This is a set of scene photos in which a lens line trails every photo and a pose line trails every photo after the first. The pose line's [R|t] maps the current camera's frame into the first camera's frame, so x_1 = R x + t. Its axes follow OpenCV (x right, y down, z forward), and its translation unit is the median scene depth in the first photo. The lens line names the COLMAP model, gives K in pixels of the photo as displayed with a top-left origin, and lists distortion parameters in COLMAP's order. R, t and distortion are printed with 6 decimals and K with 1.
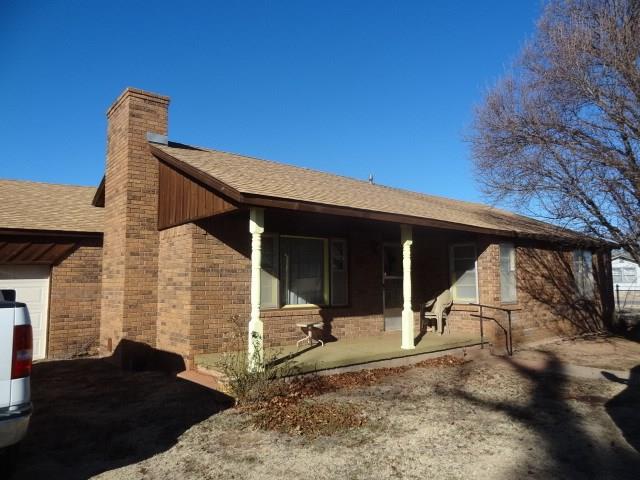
lens RADIAL K [[464.3, 0, 320.0], [0, 464.3, 240.0], [0, 0, 1]] dist [0.012061, 0.000557]
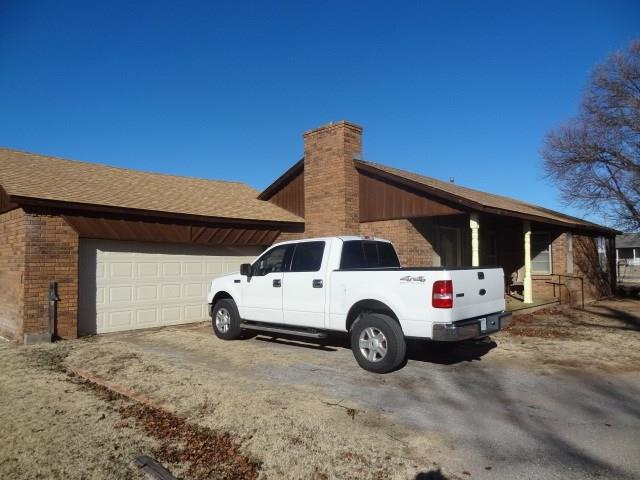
lens RADIAL K [[464.3, 0, 320.0], [0, 464.3, 240.0], [0, 0, 1]] dist [0.012061, 0.000557]
pose [[0.993332, 0.005866, 0.115142, -0.623545], [-0.011425, 0.998797, 0.047679, -0.032886], [-0.114724, -0.048676, 0.992204, -0.391050]]
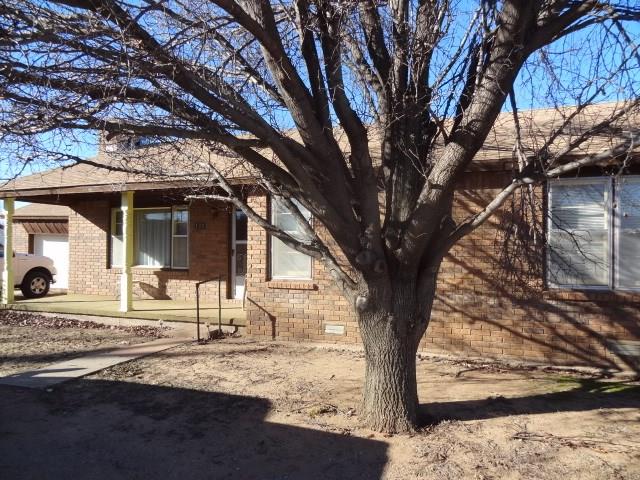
lens RADIAL K [[464.3, 0, 320.0], [0, 464.3, 240.0], [0, 0, 1]] dist [0.012061, 0.000557]
pose [[0.477764, -0.001499, -0.878487, 1.252353], [0.073605, 0.996551, 0.038329, 0.062237], [0.875399, -0.082973, 0.476226, 0.849432]]
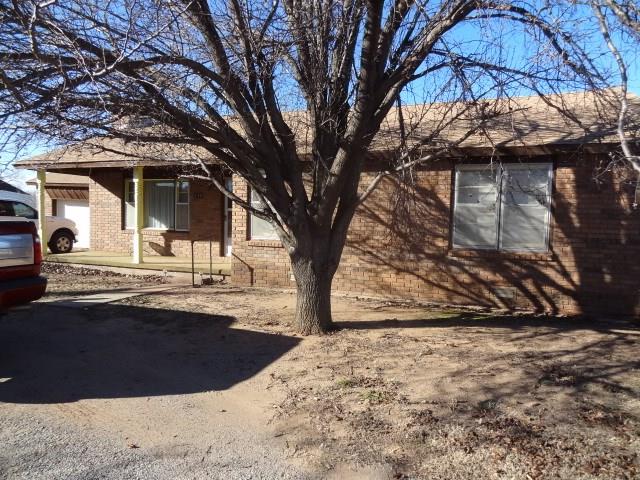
lens RADIAL K [[477.8, 0, 320.0], [0, 477.8, 240.0], [0, 0, 1]] dist [0.006655, 0.001148]
pose [[0.449730, 0.064175, -0.890856, 1.524954], [0.058793, 0.993125, 0.101223, 0.059616], [0.891228, -0.097899, 0.442865, 0.822428]]
